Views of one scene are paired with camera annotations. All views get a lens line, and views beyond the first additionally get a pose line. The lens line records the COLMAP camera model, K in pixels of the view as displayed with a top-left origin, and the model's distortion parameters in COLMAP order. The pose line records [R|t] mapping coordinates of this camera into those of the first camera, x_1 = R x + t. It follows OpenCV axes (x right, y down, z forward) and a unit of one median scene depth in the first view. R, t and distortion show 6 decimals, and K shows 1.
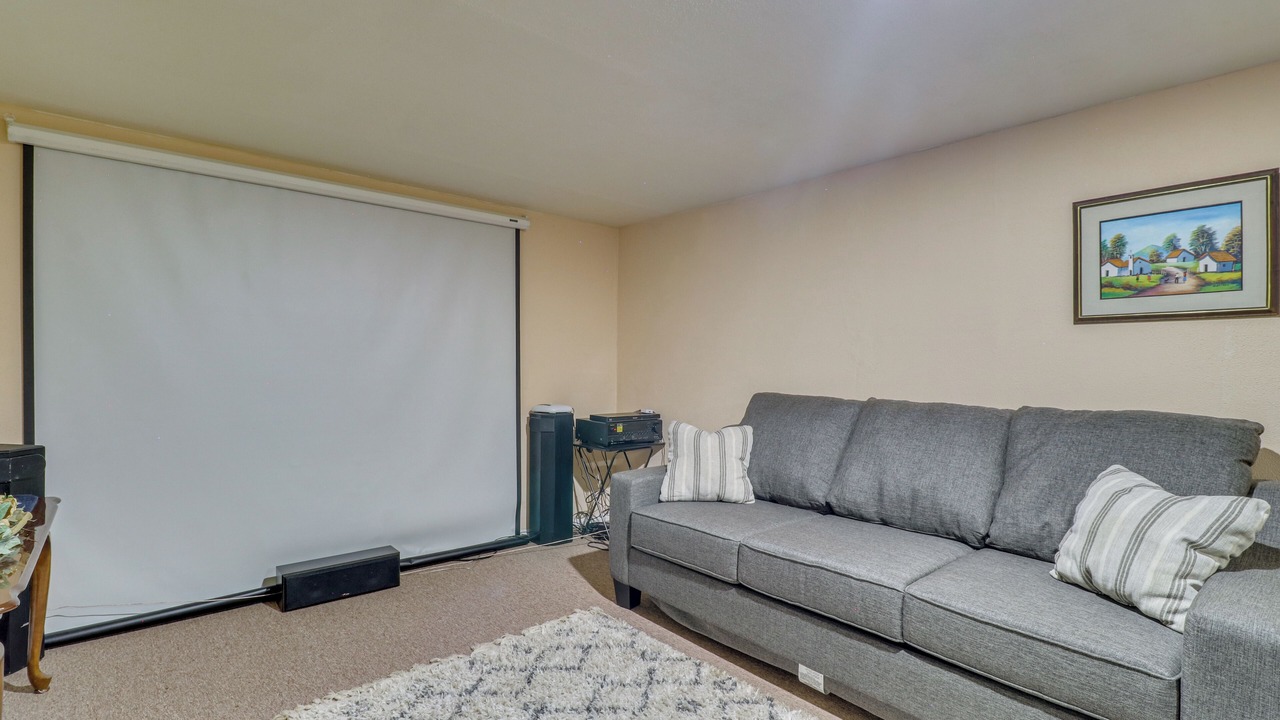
lens RADIAL K [[587.1, 0, 630.9], [0, 587.1, 357.2], [0, 0, 1]] dist [-0.000468, -0.000235]
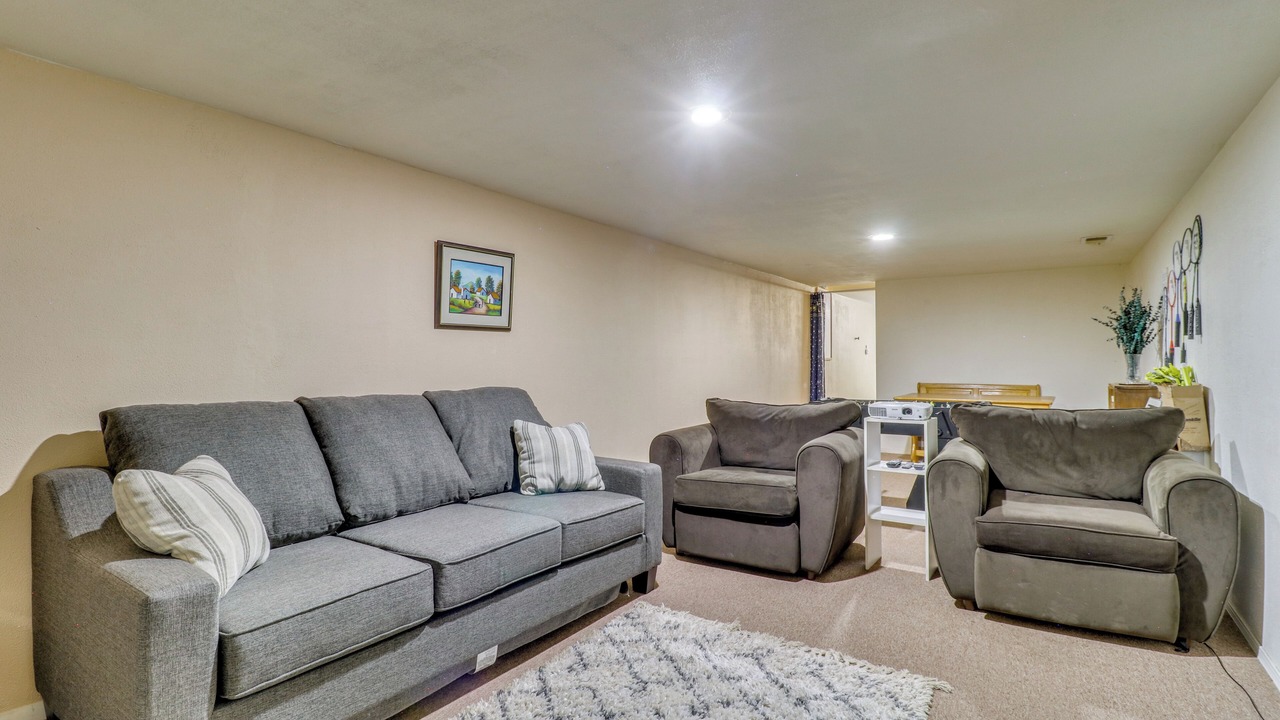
lens RADIAL K [[587.1, 0, 630.9], [0, 587.1, 357.2], [0, 0, 1]] dist [-0.000468, -0.000235]
pose [[-0.214148, -0.000483, 0.976801, -0.709941], [-0.003511, 0.999994, -0.000275, 0.008617], [-0.976795, -0.003489, -0.214149, 0.899461]]
